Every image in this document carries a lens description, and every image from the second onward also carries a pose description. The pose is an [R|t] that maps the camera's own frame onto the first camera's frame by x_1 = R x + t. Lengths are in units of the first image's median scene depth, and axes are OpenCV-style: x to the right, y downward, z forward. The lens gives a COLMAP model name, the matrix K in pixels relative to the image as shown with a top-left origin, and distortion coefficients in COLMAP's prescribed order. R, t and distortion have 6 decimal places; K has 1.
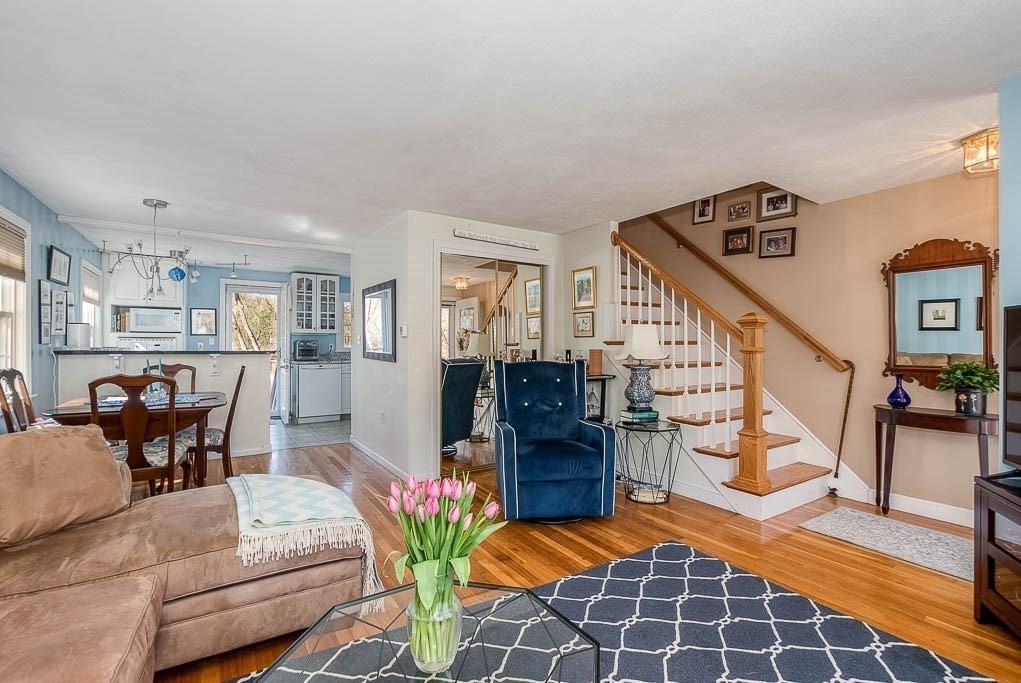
lens RADIAL K [[450.7, 0, 511.1], [0, 450.7, 337.6], [0, 0, 1]] dist [-0.020388, 0.000341]
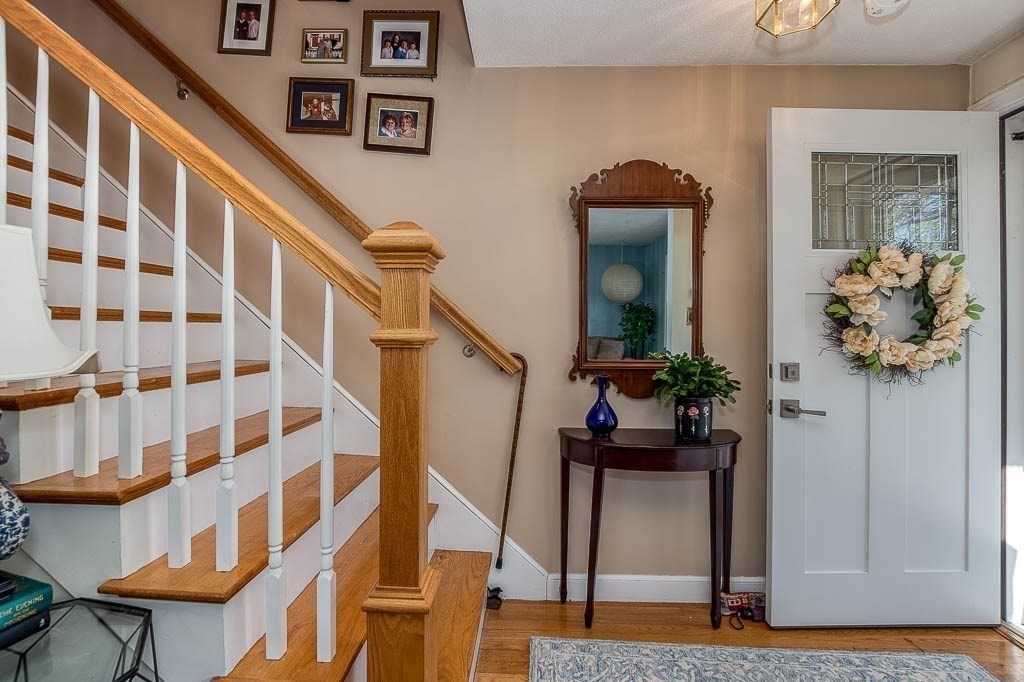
lens RADIAL K [[452.0, 0, 512.6], [0, 452.0, 337.1], [0, 0, 1]] dist [-0.020388, 0.000341]
pose [[0.582945, -0.004601, 0.812498, 0.287036], [-0.024017, 0.999449, 0.022890, 0.016956], [-0.812156, -0.032858, 0.582514, 0.663632]]
